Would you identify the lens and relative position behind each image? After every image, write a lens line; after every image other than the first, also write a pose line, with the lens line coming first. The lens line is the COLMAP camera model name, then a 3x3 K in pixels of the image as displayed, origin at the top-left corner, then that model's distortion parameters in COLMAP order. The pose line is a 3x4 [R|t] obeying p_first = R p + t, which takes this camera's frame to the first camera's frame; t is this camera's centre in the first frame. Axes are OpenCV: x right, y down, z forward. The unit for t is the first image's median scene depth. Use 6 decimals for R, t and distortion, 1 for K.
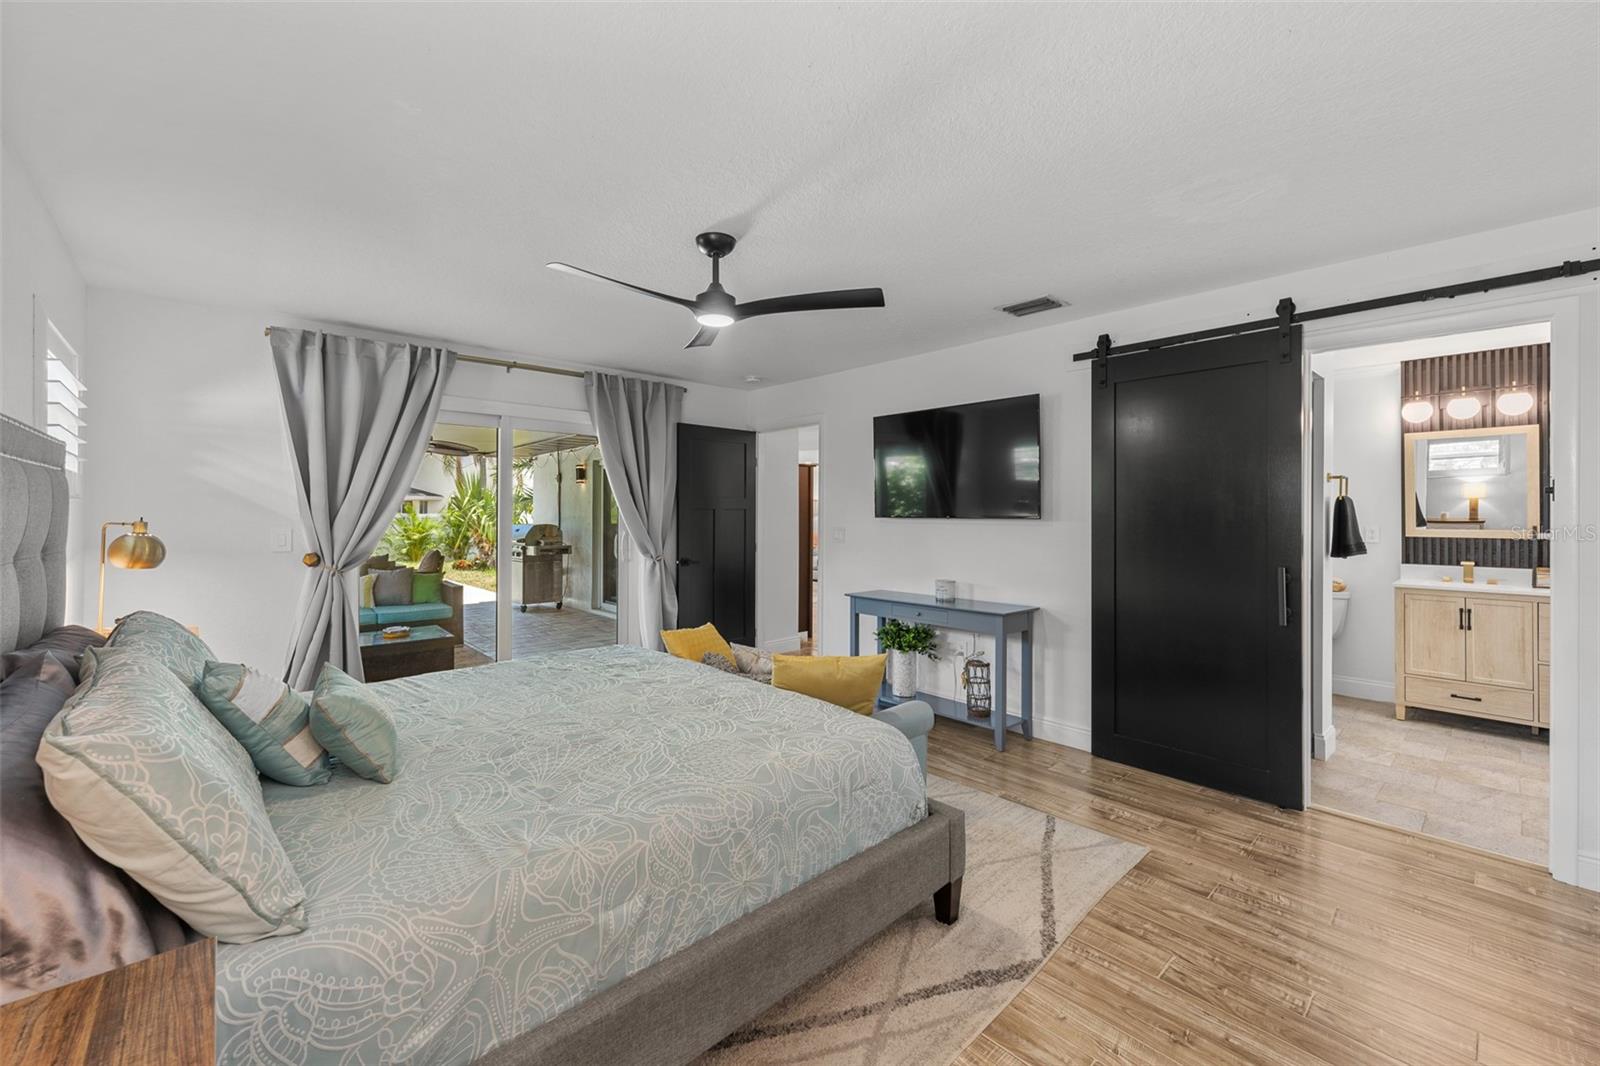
lens RADIAL K [[642.7, 0, 796.0], [0, 642.7, 514.8], [0, 0, 1]] dist [-0.000695, 0.000217]
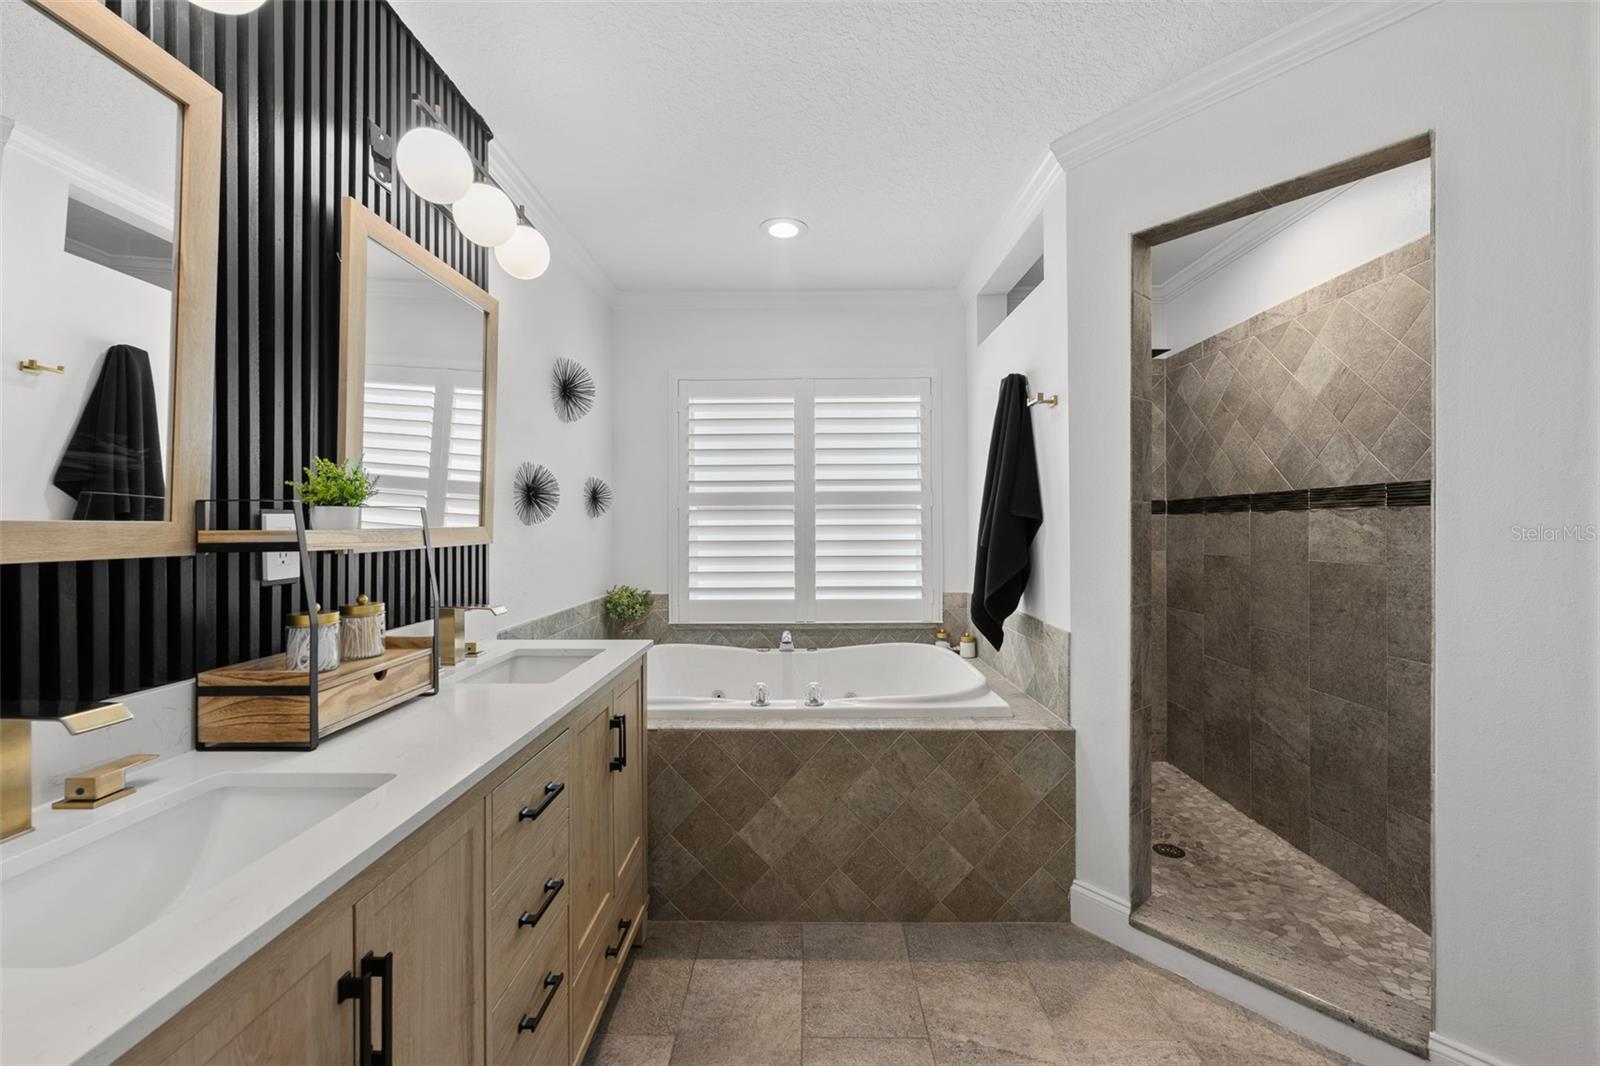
lens RADIAL K [[636.2, 0, 801.1], [0, 636.2, 525.3], [0, 0, 1]] dist [-0.000010, 0.000061]
pose [[-0.733652, -0.000303, 0.679525, 0.801195], [-0.001348, 0.999999, -0.001009, 0.026198], [-0.679524, -0.001657, -0.733651, 0.999036]]
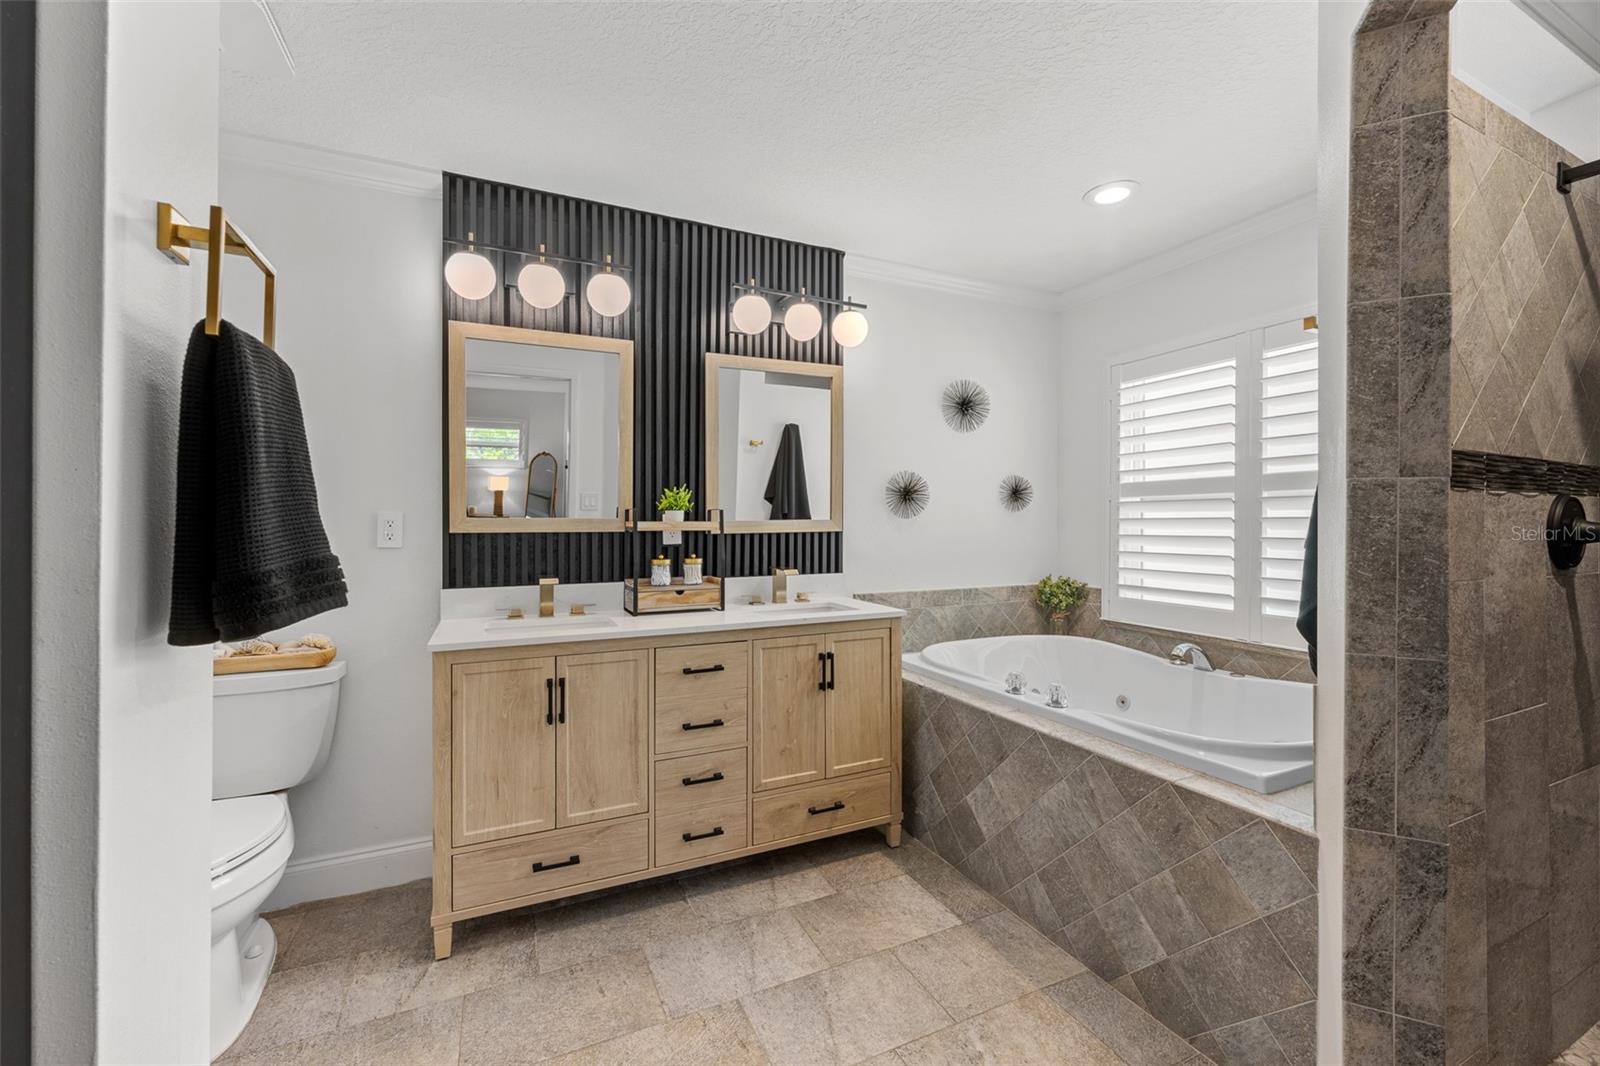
lens RADIAL K [[642.7, 0, 796.0], [0, 642.7, 514.8], [0, 0, 1]] dist [-0.000695, 0.000217]
pose [[0.290604, 0.004433, 0.956833, 0.606807], [0.001508, 0.999986, -0.005091, 0.025072], [-0.956842, 0.002922, 0.290594, 0.658898]]
